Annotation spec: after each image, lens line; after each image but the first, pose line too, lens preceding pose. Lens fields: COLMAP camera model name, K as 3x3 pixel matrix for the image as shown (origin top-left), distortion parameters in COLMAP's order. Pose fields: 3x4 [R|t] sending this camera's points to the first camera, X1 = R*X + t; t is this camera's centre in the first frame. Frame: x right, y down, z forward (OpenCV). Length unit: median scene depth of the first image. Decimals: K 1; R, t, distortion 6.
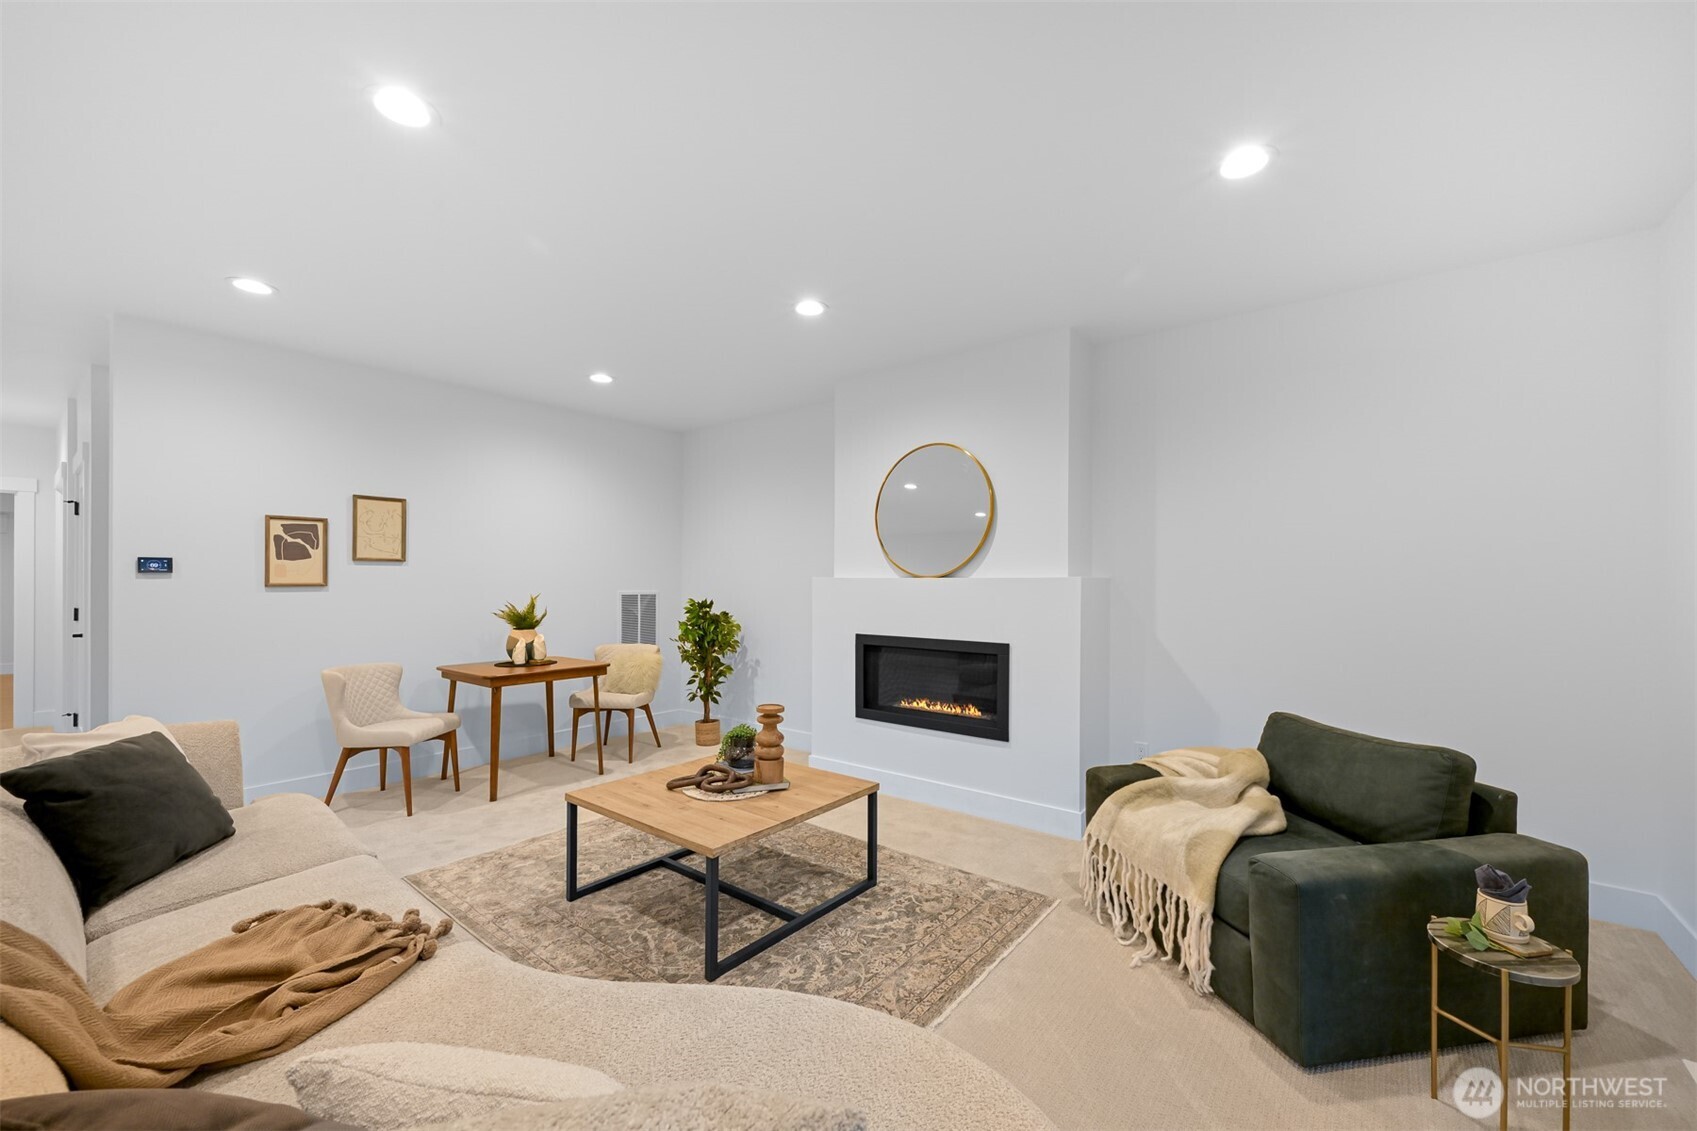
lens RADIAL K [[666.8, 0, 848.6], [0, 666.8, 586.7], [0, 0, 1]] dist [0.000590, 0.000006]
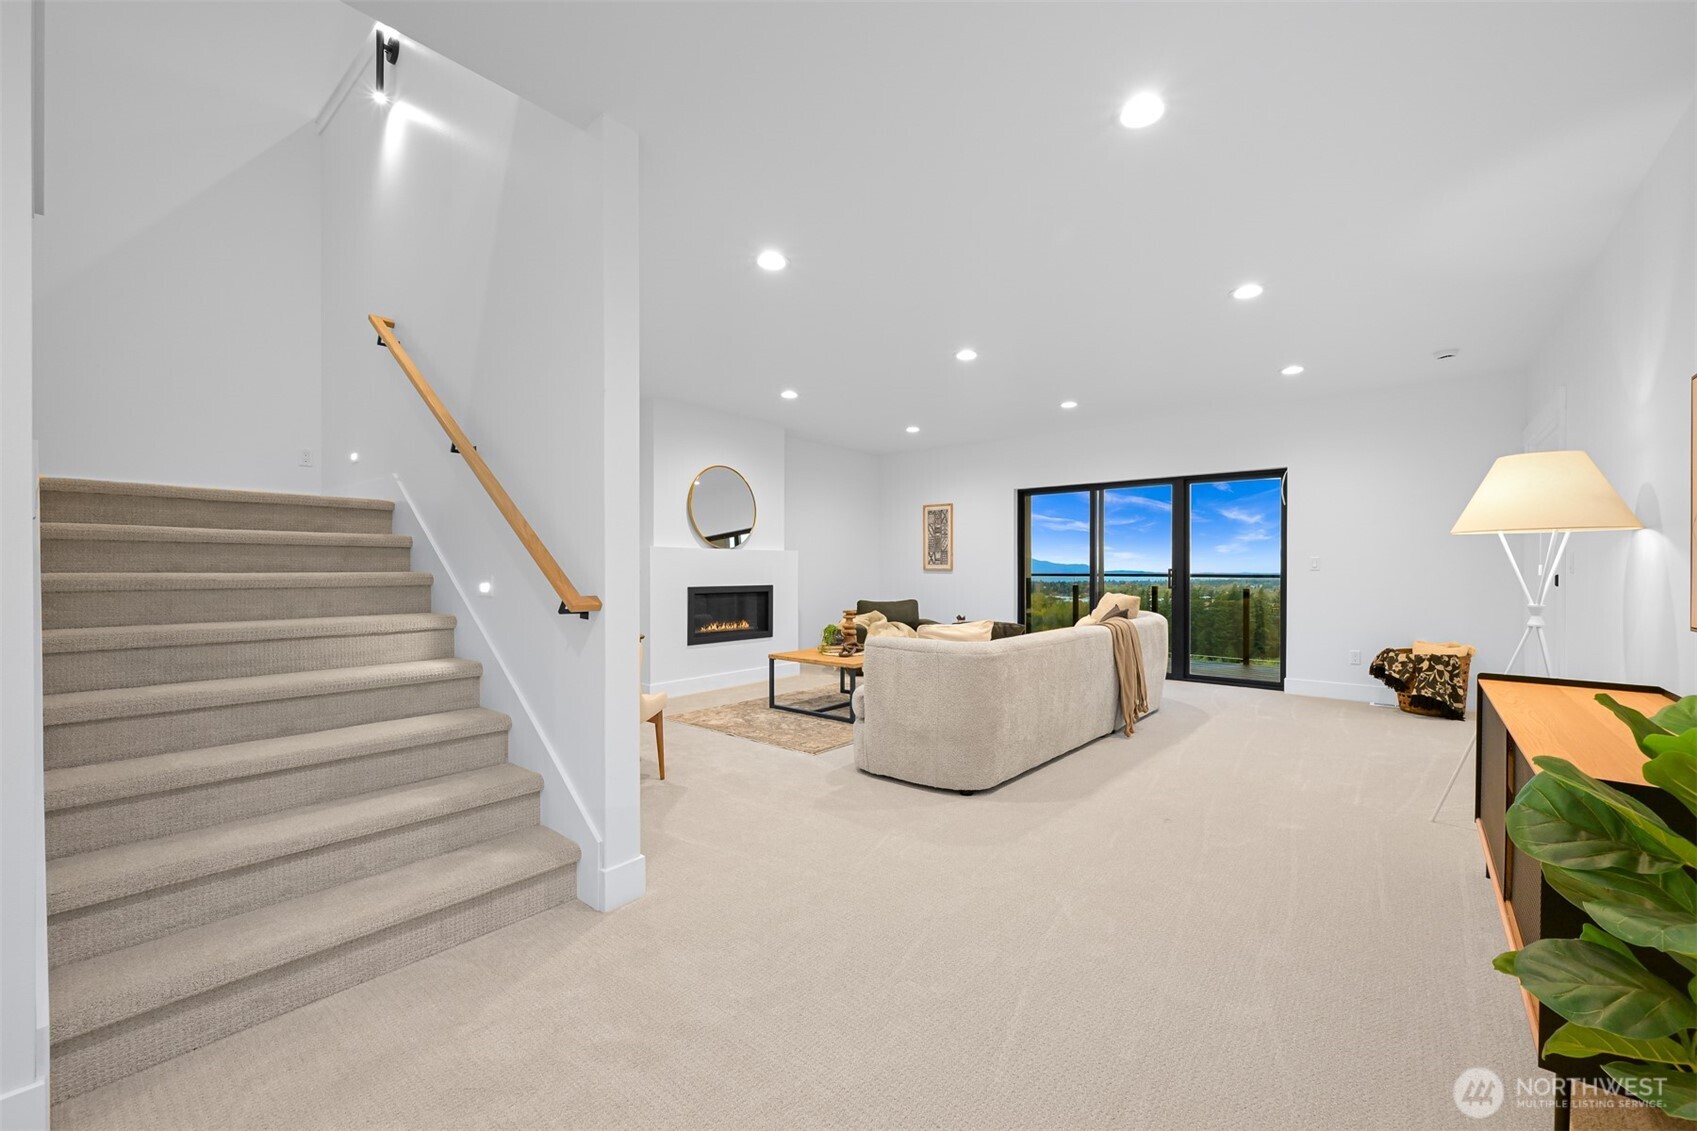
lens RADIAL K [[666.8, 0, 846.8], [0, 666.8, 567.7], [0, 0, 1]] dist [0.000590, 0.000006]
pose [[0.031002, -0.004966, 0.999507, -1.890522], [-0.002401, 0.999984, 0.005042, 0.030215], [-0.999516, -0.002556, 0.030990, 0.830638]]
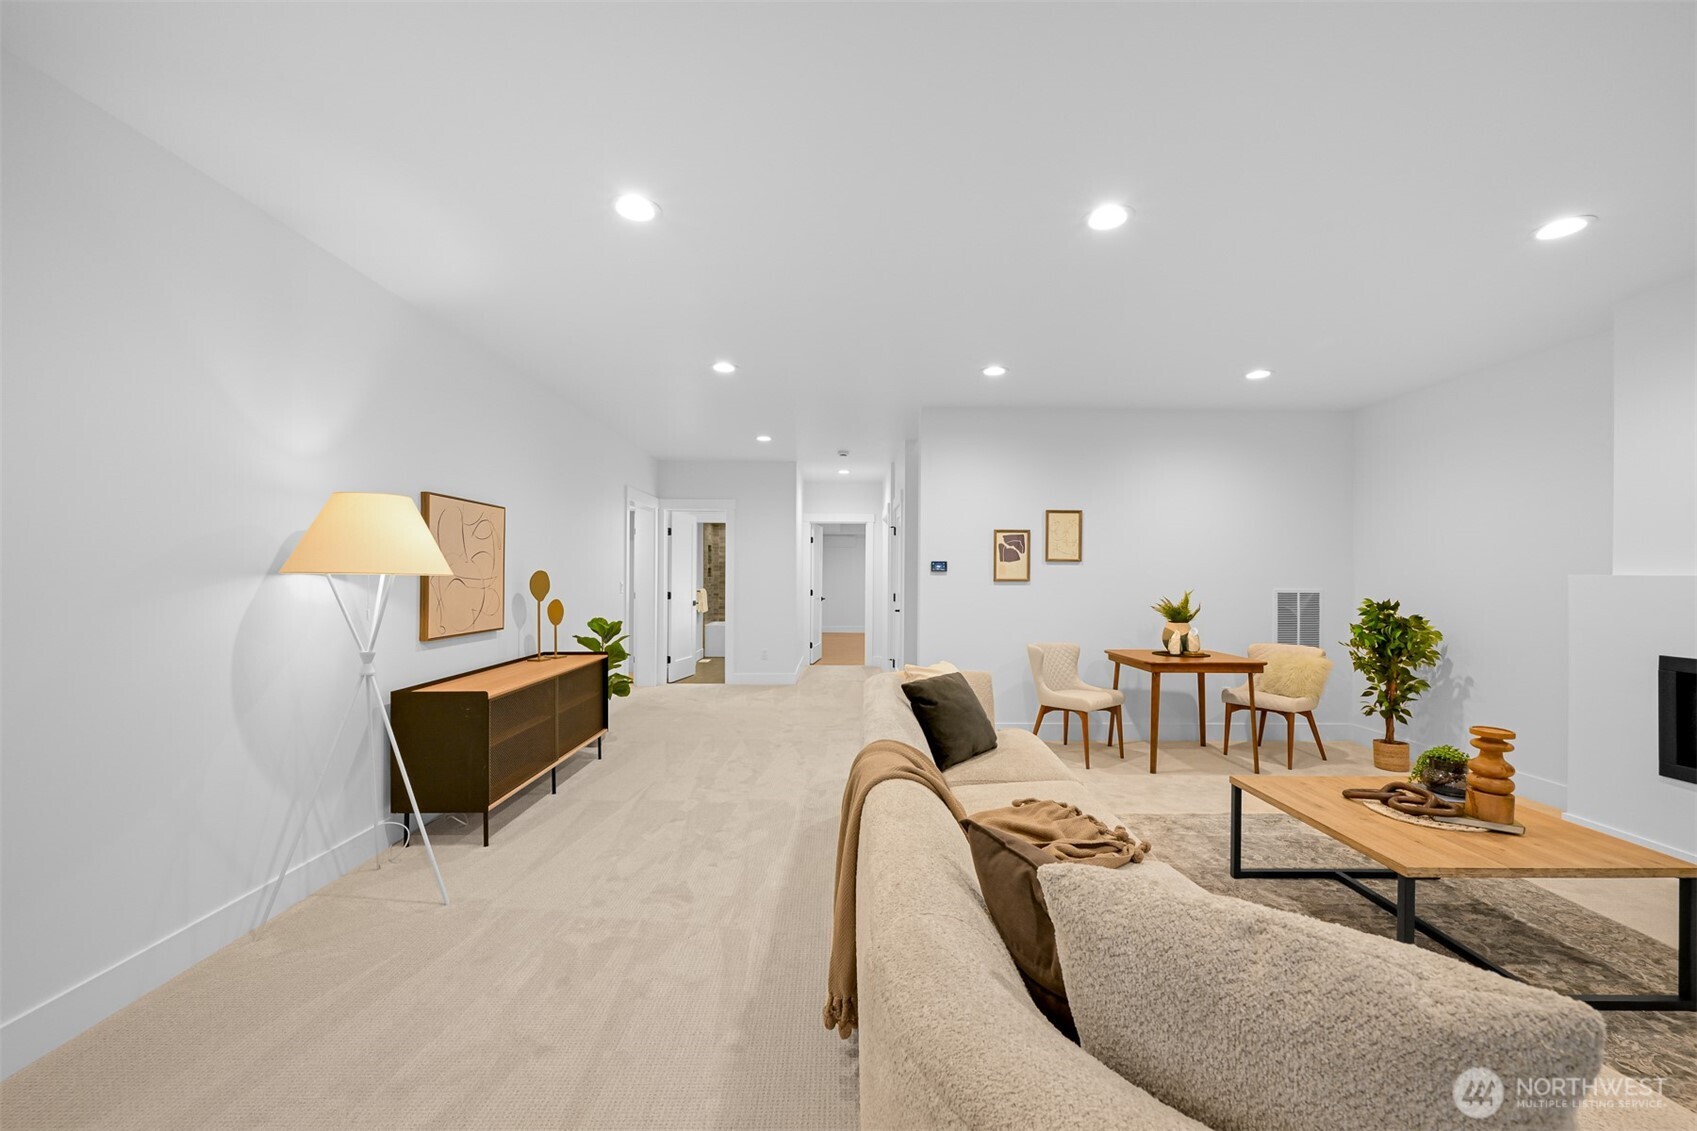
lens RADIAL K [[666.8, 0, 854.7], [0, 666.8, 570.7], [0, 0, 1]] dist [0.000590, 0.000006]
pose [[0.638351, -0.002986, -0.769740, 0.015454], [-0.011479, 0.999844, -0.013399, 0.000558], [0.769660, 0.017390, 0.638217, -0.133954]]
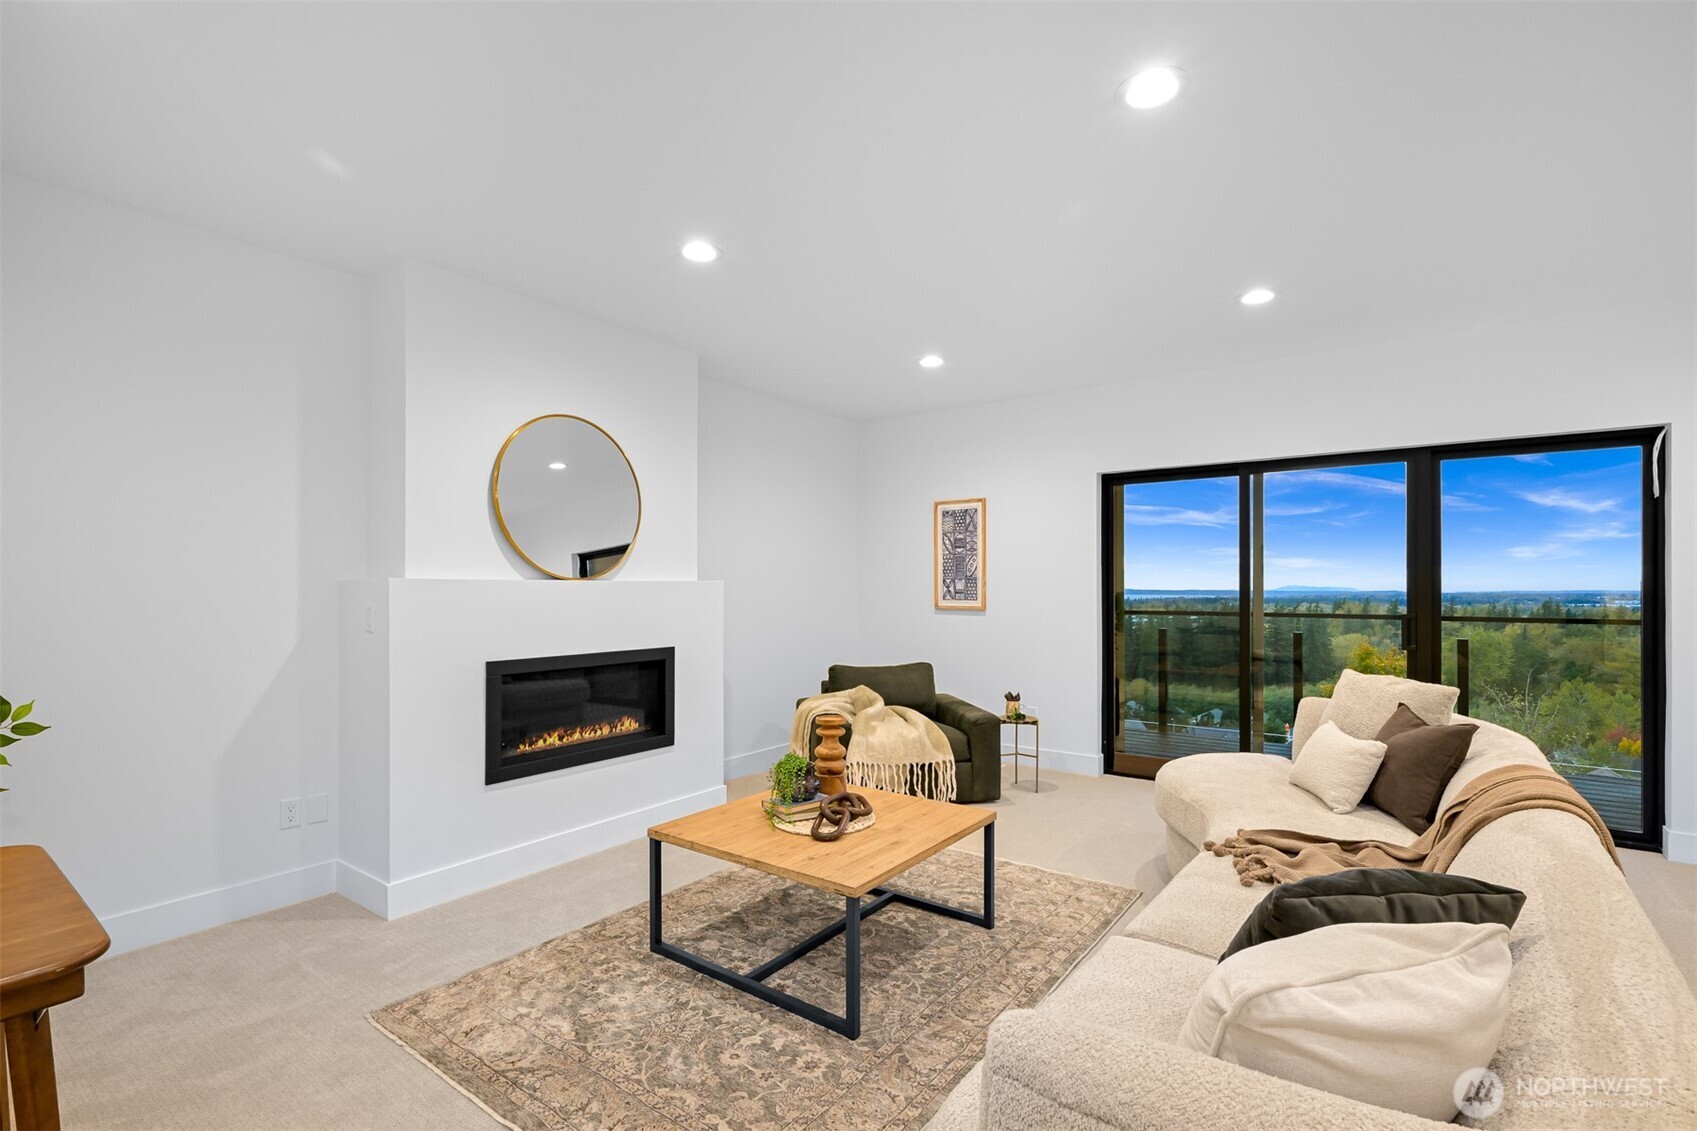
lens RADIAL K [[778.0, 0, 855.1], [0, 778.0, 573.1], [0, 0, 1]] dist [0.000382, -0.000145]
pose [[-0.050848, 0.010401, 0.998652, -1.080350], [0.001091, 0.999946, -0.010359, -0.015126], [-0.998706, 0.000563, -0.050857, 0.896262]]
